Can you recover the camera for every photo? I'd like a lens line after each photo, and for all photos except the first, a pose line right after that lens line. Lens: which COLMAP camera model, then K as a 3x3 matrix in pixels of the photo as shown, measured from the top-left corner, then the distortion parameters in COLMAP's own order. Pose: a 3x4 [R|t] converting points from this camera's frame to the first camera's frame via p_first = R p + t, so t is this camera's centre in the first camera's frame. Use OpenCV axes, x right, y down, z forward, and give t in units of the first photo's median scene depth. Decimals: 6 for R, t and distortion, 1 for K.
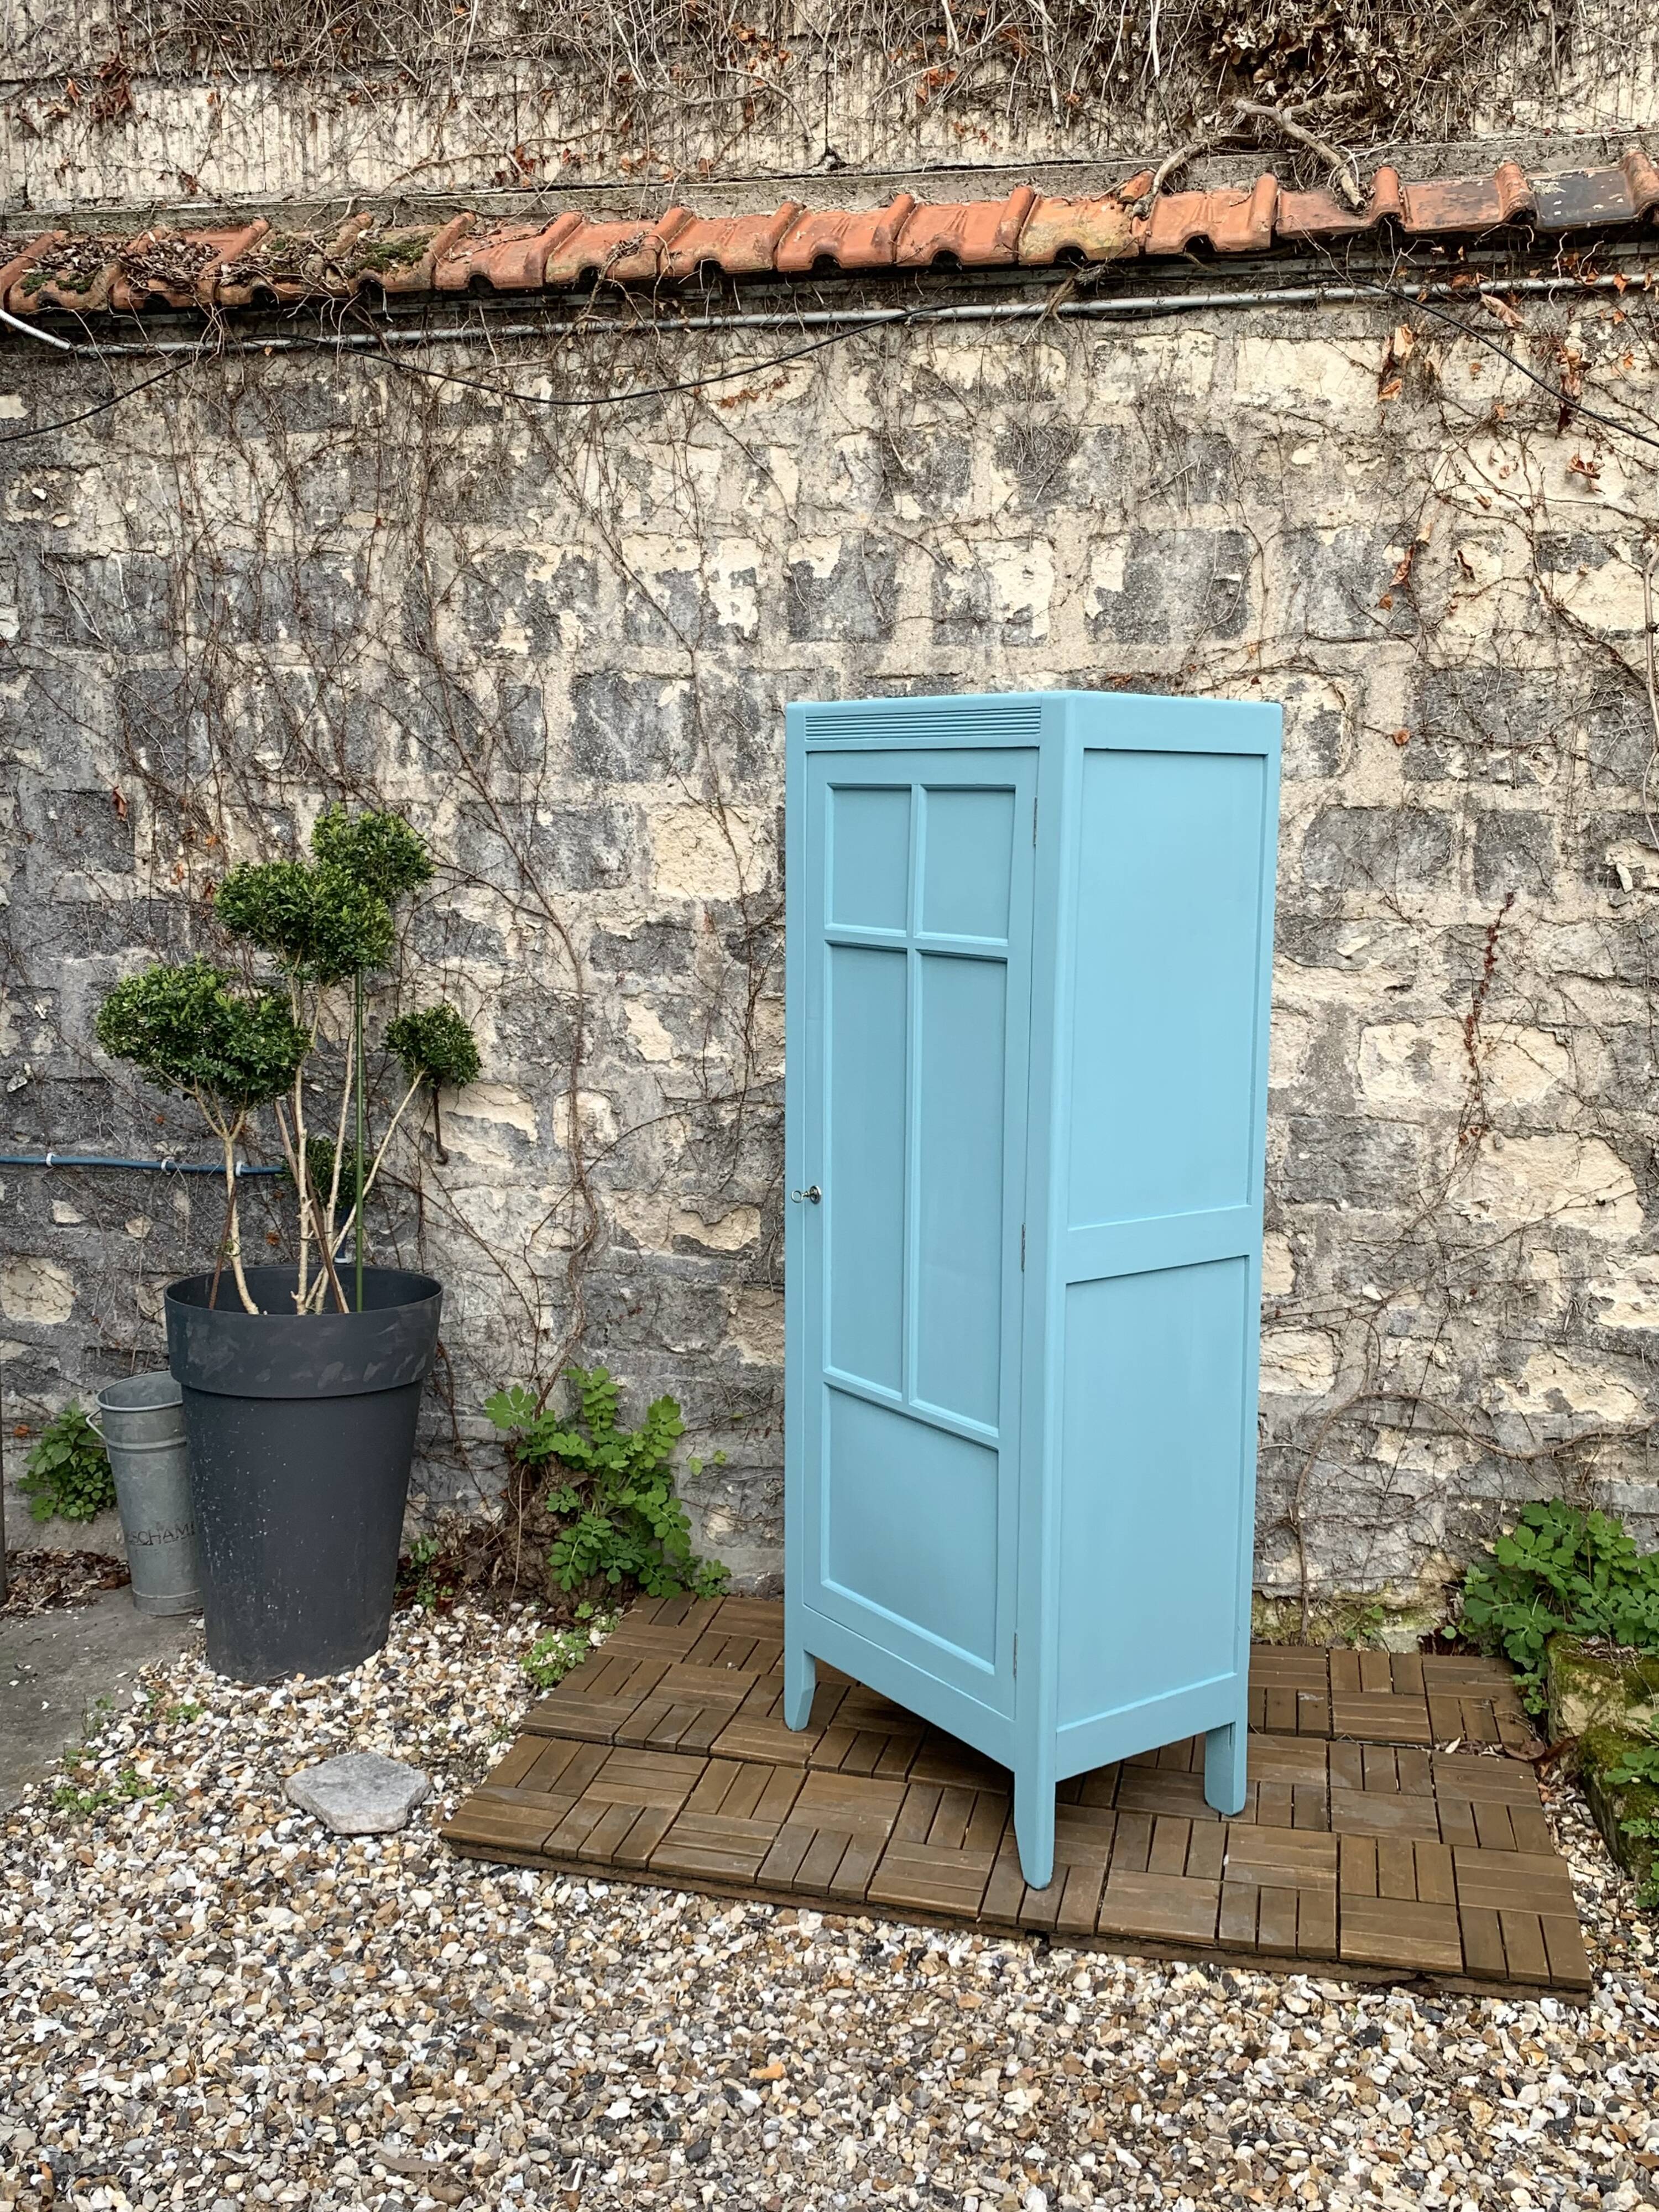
lens RADIAL K [[2139.5, 0, 805.7], [0, 2139.5, 1083.5], [0, 0, 1]] dist [0.120366, -0.410975]
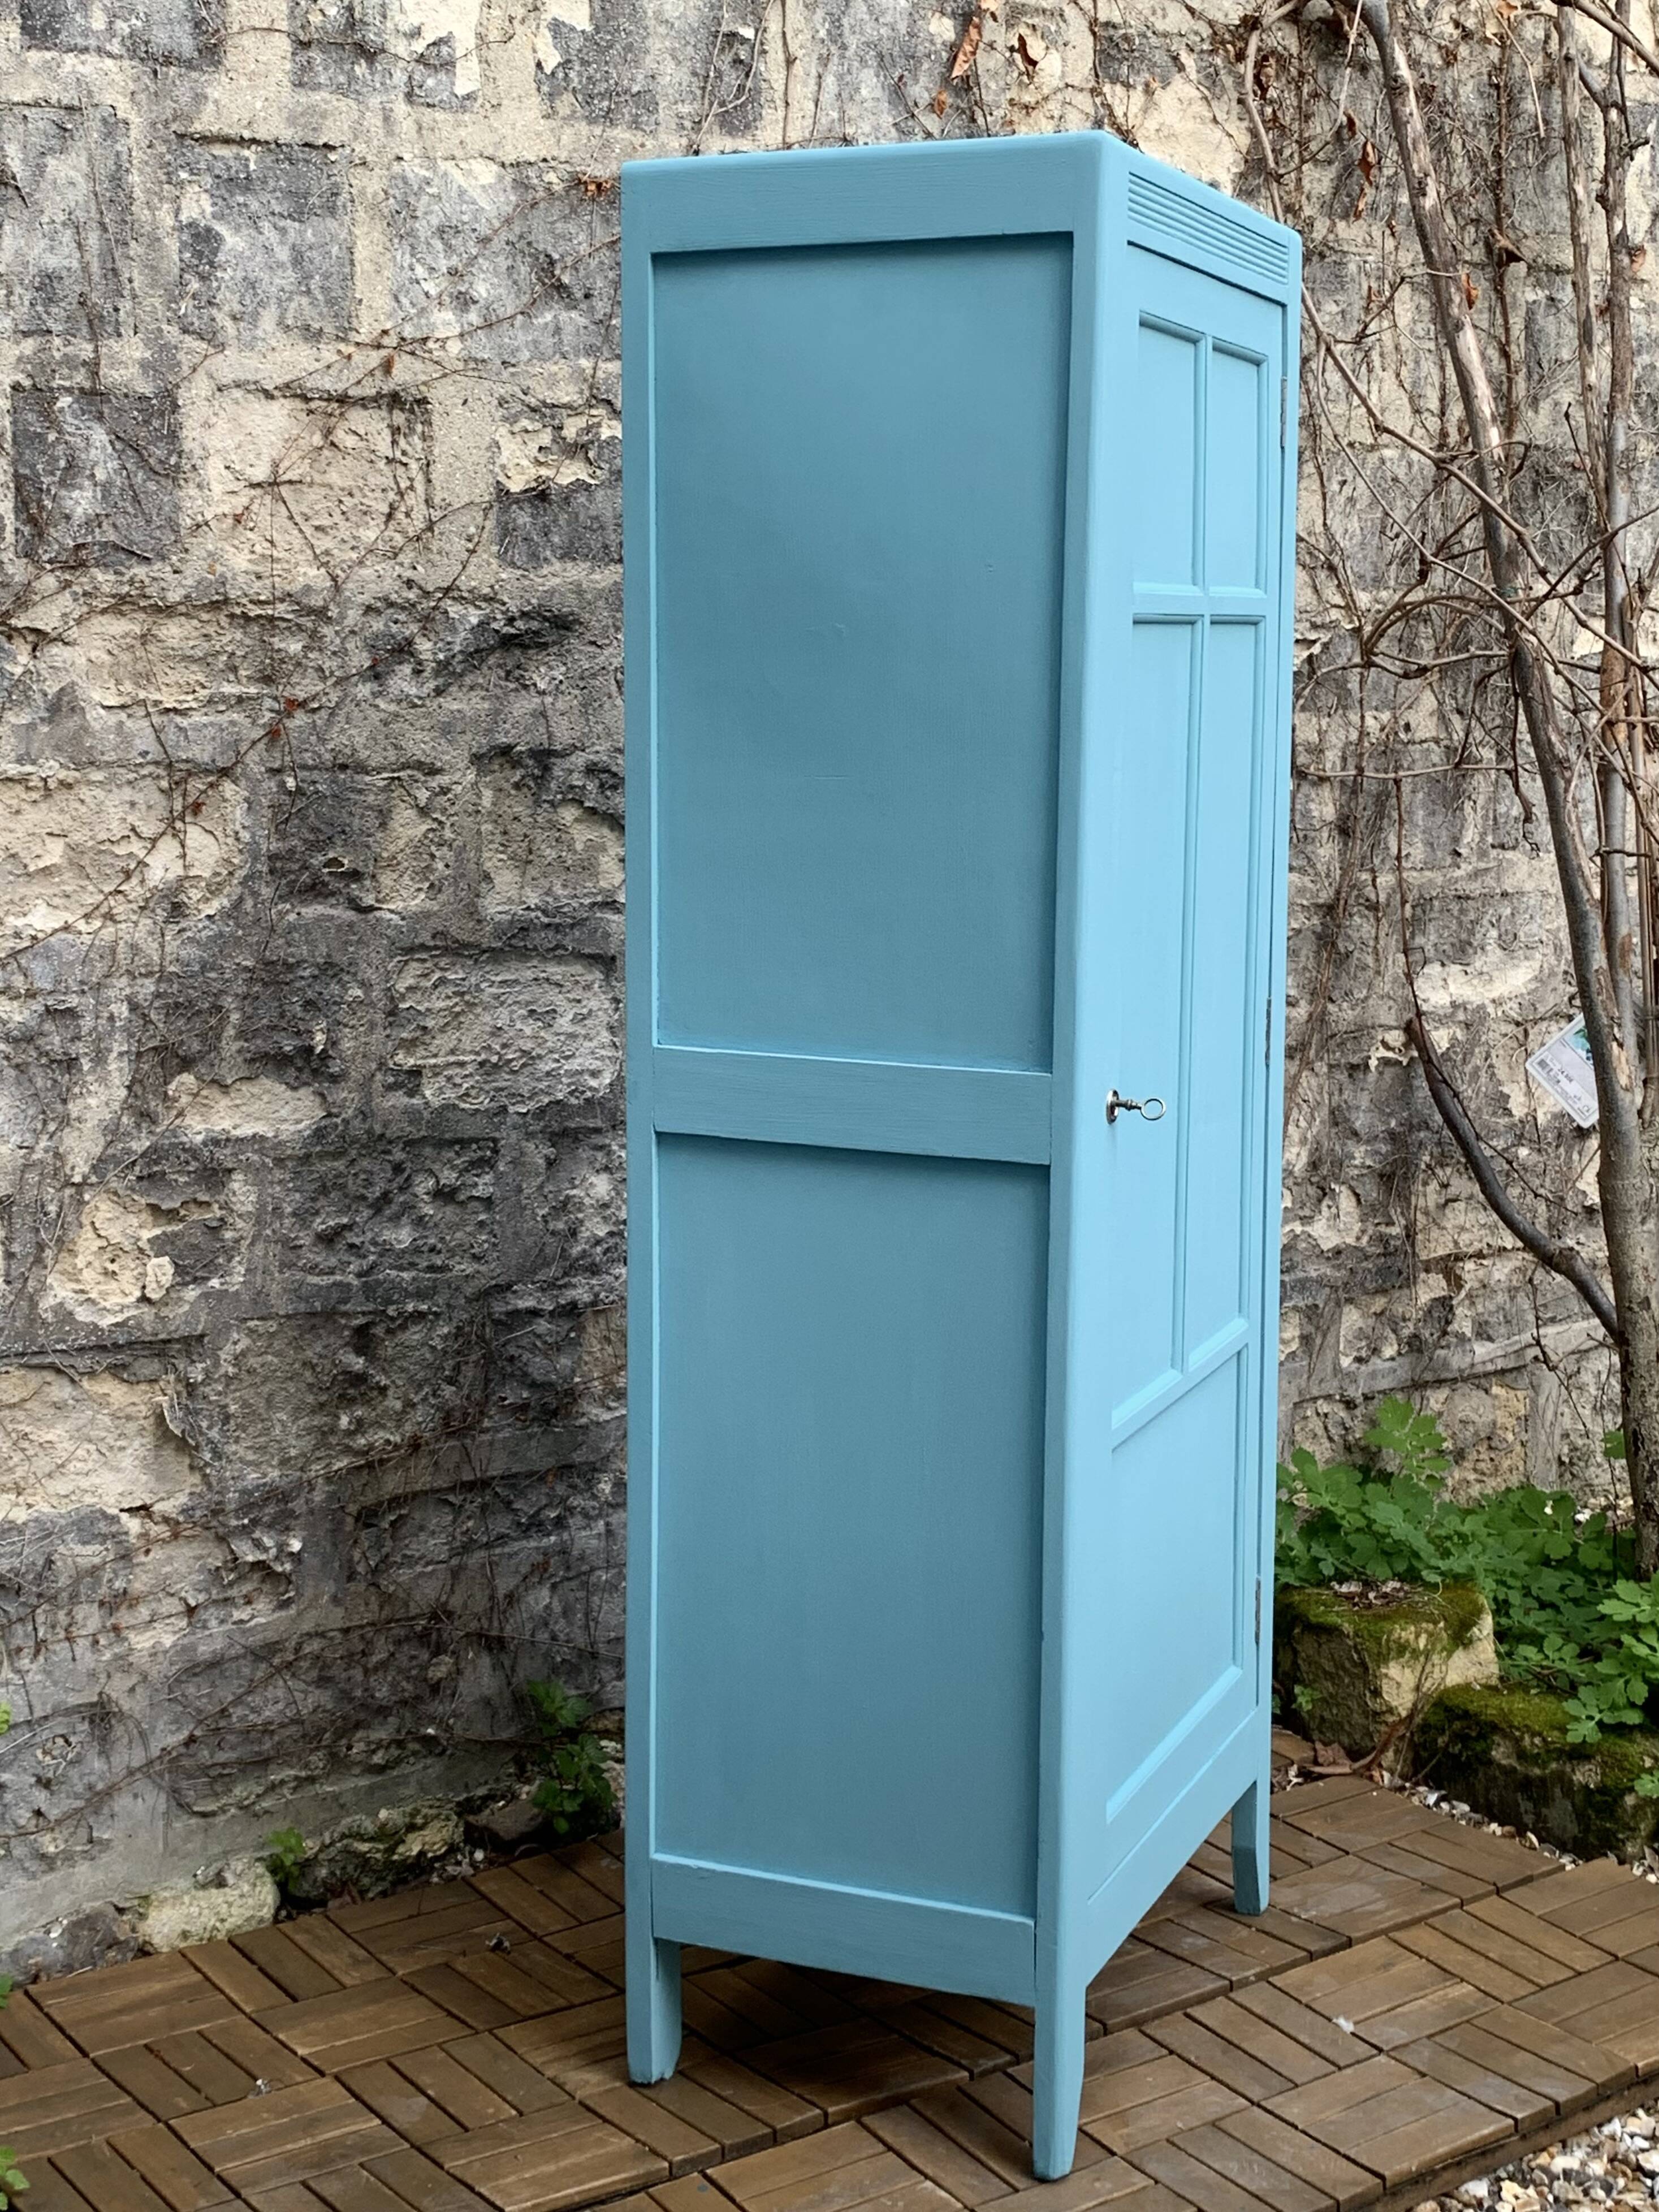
lens RADIAL K [[3062.9, 0, 878.8], [0, 3062.9, 1088.8], [0, 0, 1]] dist [0.120257, -0.419046]
pose [[0.638857, -0.122590, 0.759496, -0.460700], [0.102008, 0.992004, 0.074314, -0.001056], [-0.762533, 0.029999, 0.646254, 0.409543]]
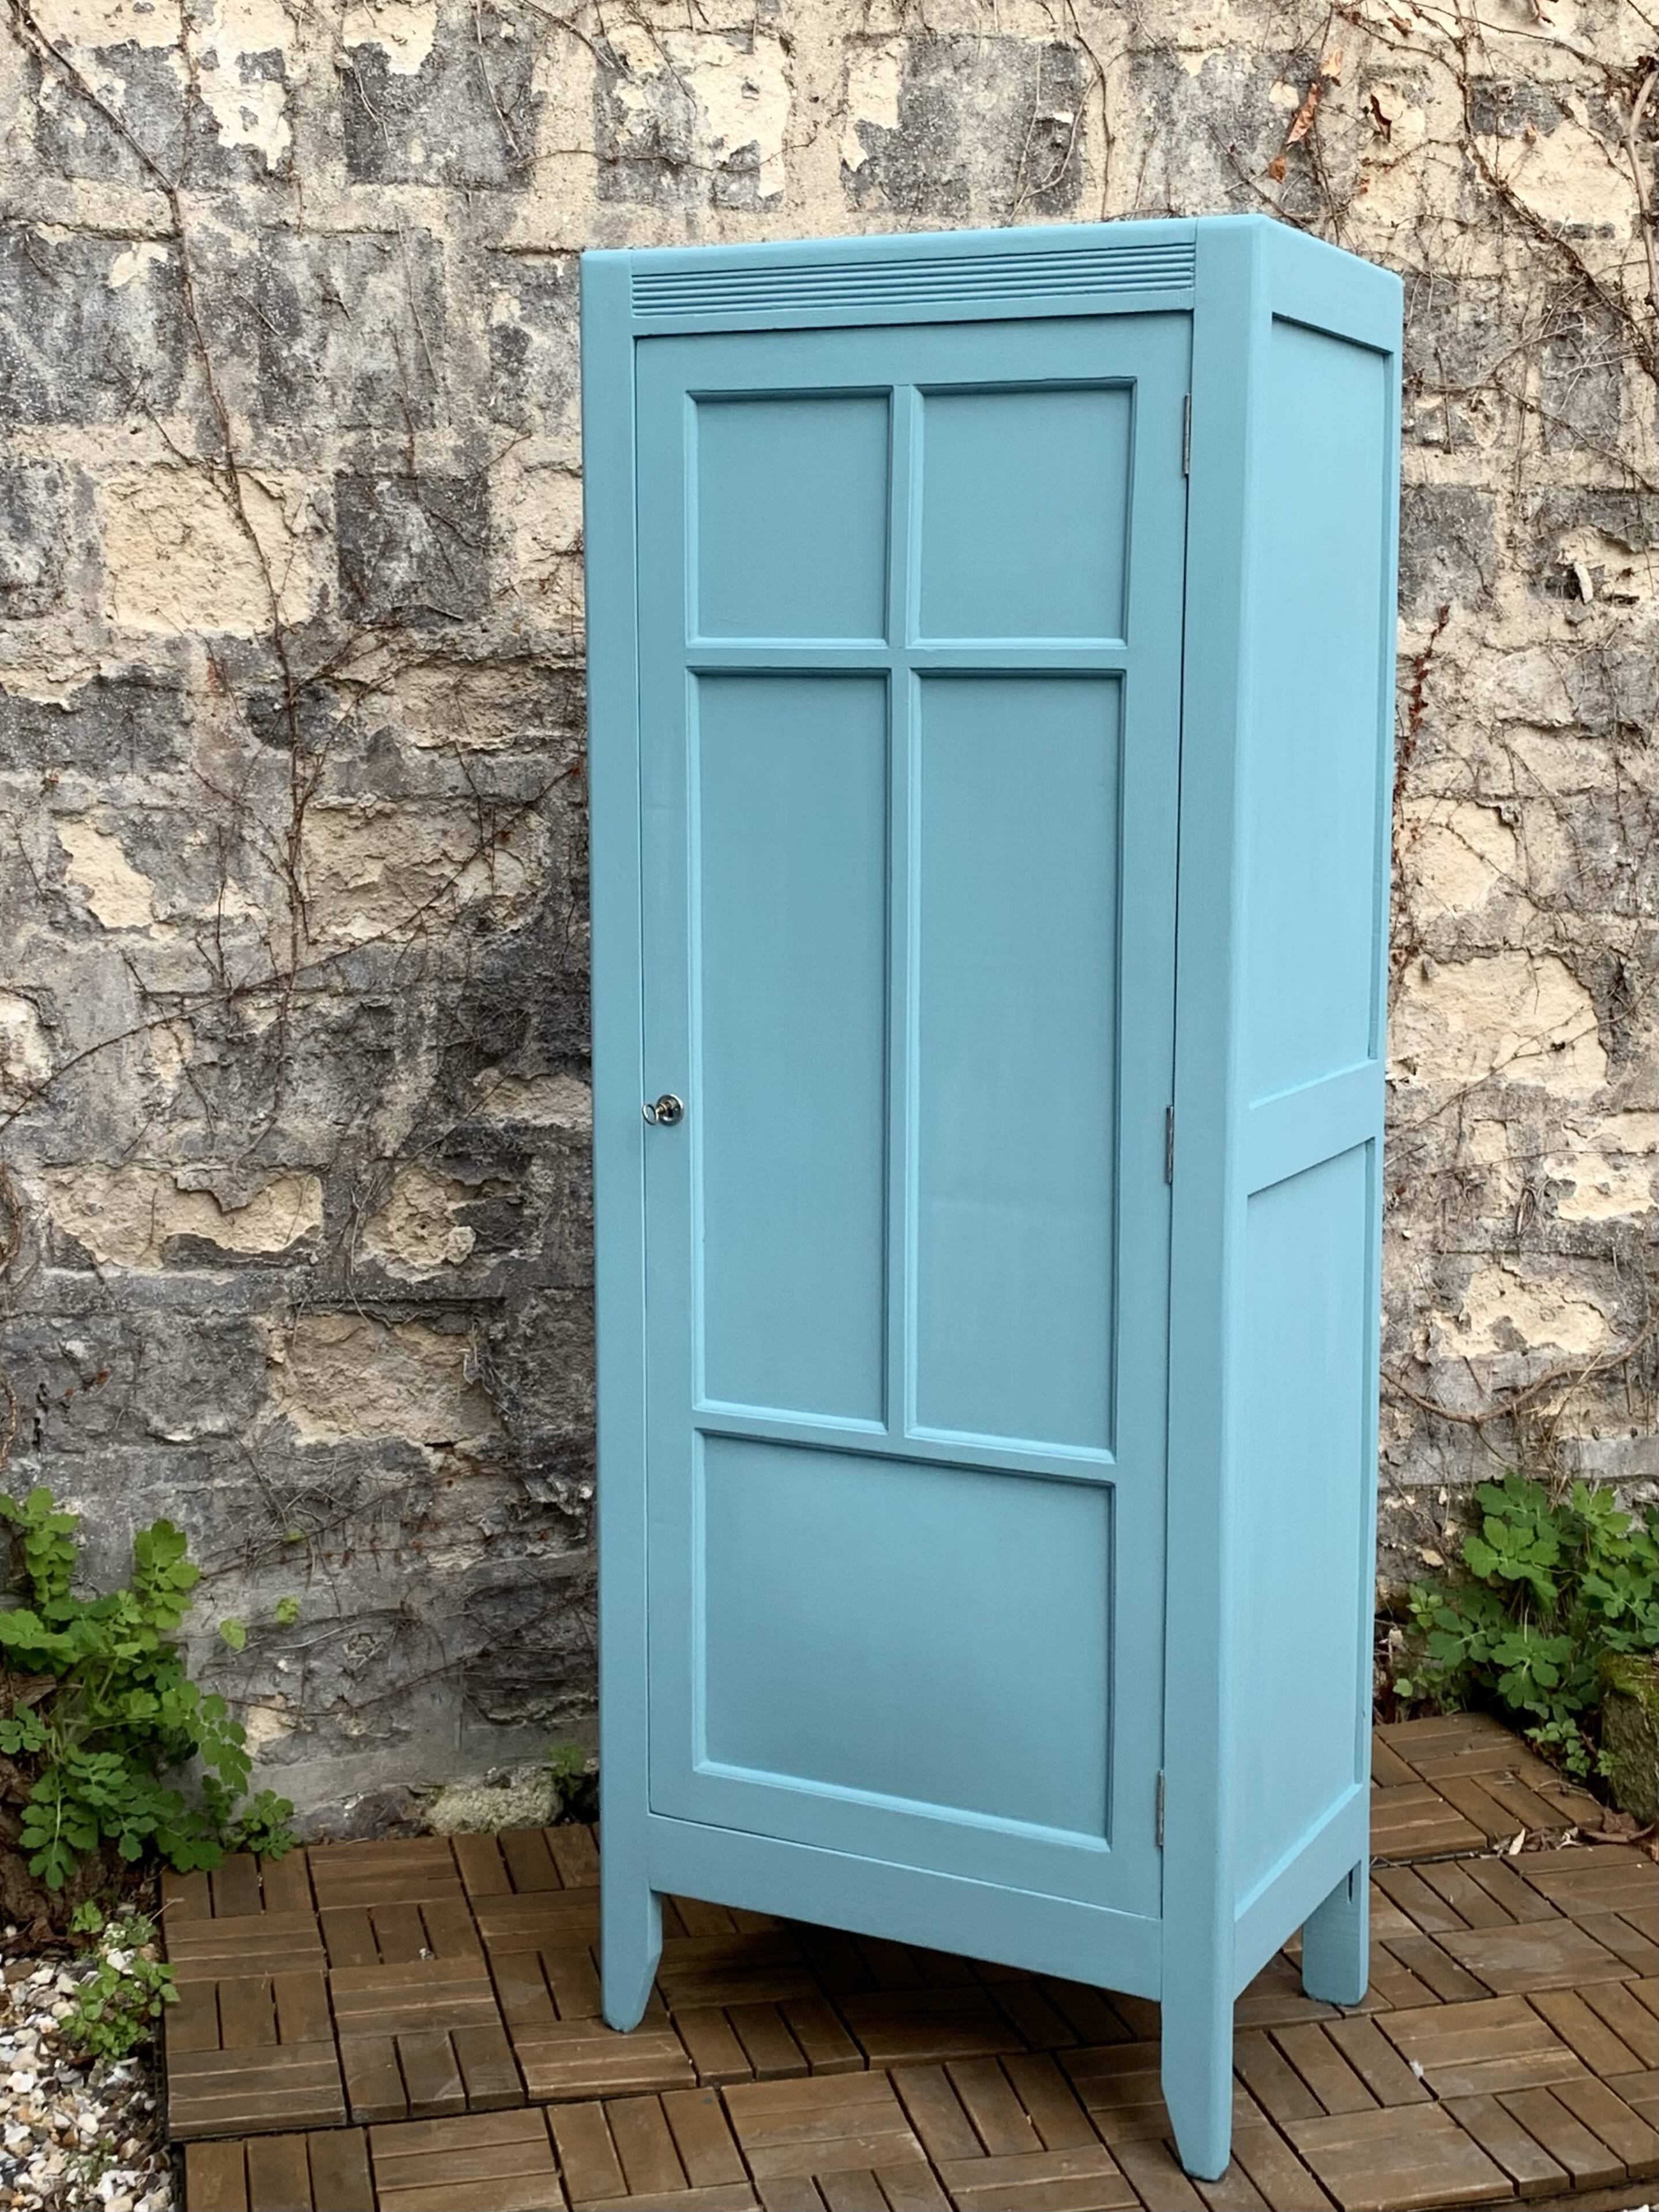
lens RADIAL K [[3070.9, 0, 879.2], [0, 3070.9, 1073.9], [0, 0, 1]] dist [0.168404, -0.658673]
pose [[0.880409, -0.074325, 0.468354, -0.297142], [0.068895, 0.997210, 0.028743, 0.019241], [-0.469184, 0.006961, 0.883073, 0.204610]]
